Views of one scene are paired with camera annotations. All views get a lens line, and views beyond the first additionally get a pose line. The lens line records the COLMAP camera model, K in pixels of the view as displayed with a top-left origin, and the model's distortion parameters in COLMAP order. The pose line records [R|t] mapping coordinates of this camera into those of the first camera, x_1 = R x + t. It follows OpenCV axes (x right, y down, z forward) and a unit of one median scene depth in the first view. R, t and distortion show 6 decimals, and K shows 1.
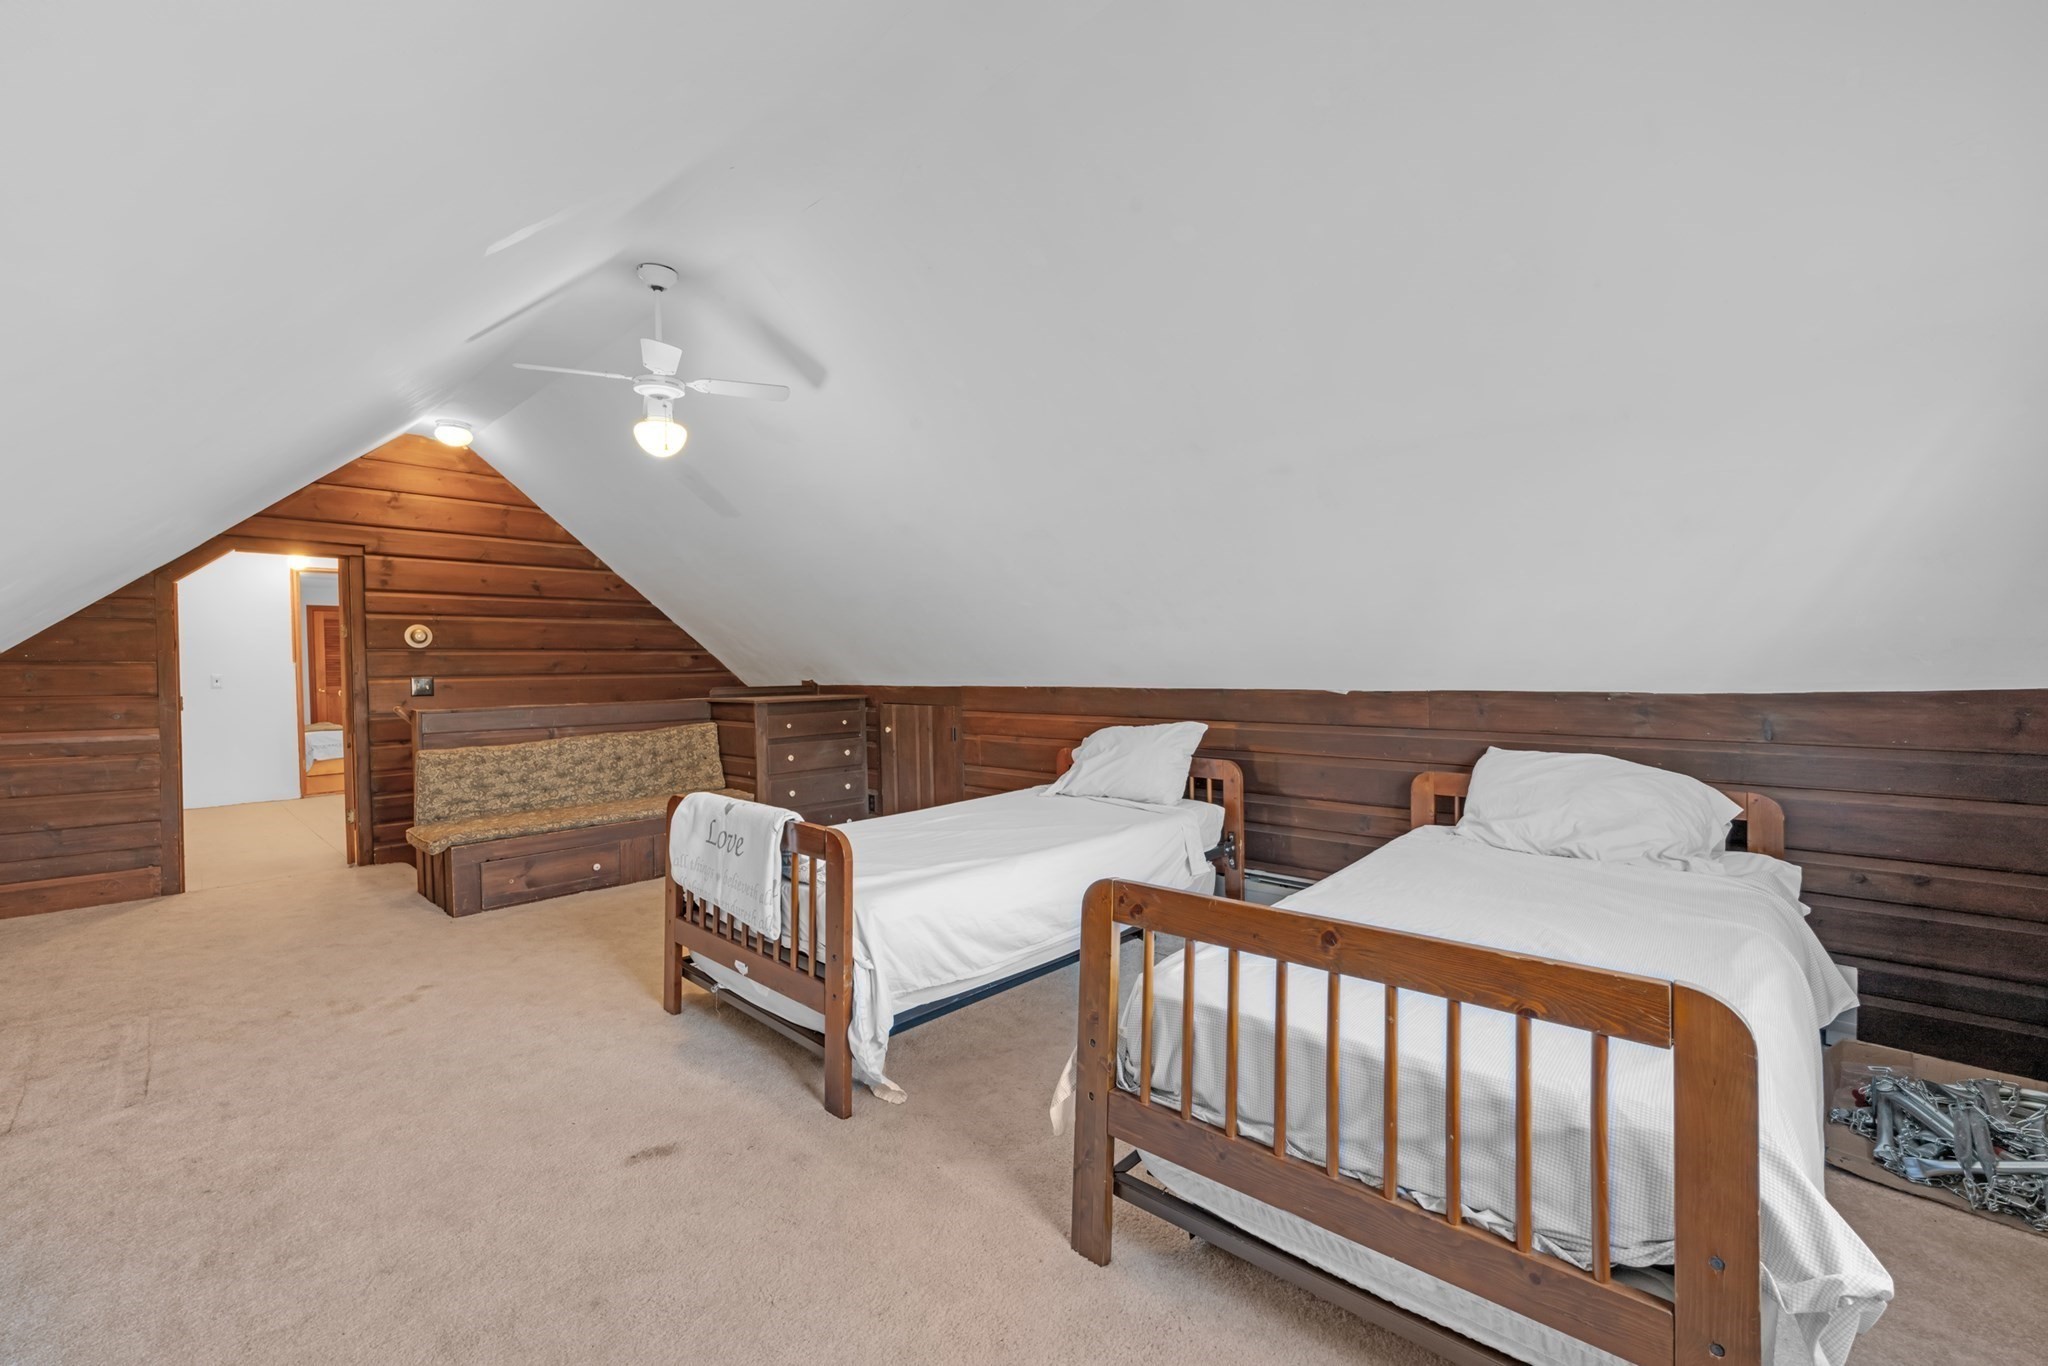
lens RADIAL K [[811.6, 0, 1024.0], [0, 811.6, 683.0], [0, 0, 1]] dist [-0.000716, -0.000156]
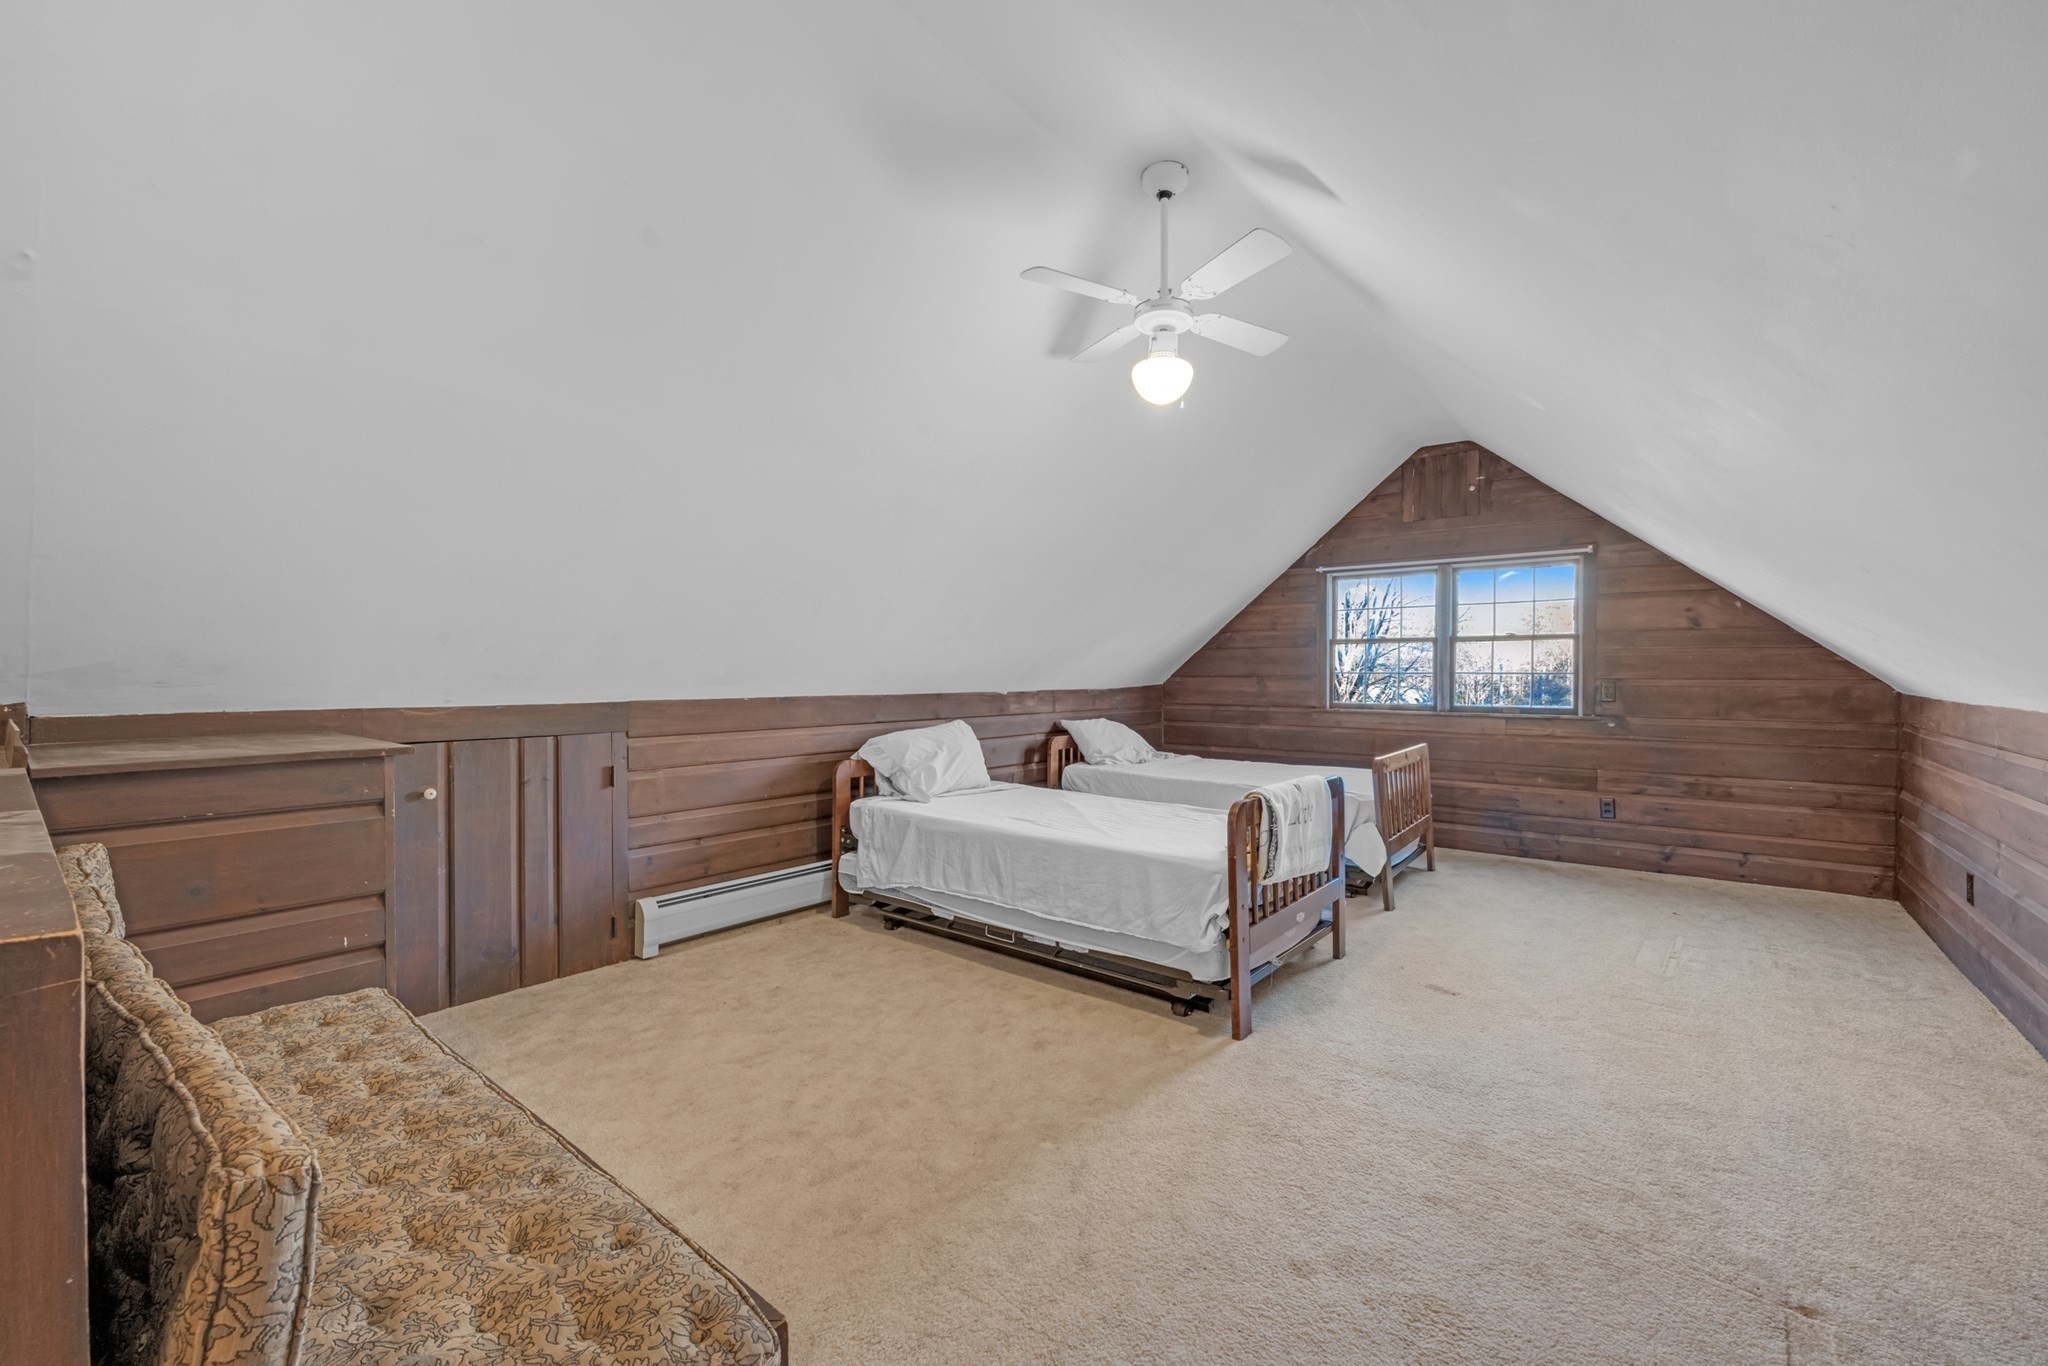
lens RADIAL K [[811.6, 0, 1024.0], [0, 811.6, 683.0], [0, 0, 1]] dist [-0.000716, -0.000156]
pose [[-0.052690, 0.001400, 0.998610, -1.087144], [0.021219, 0.999775, -0.000282, -0.004936], [-0.998385, 0.021175, -0.052708, 1.039937]]
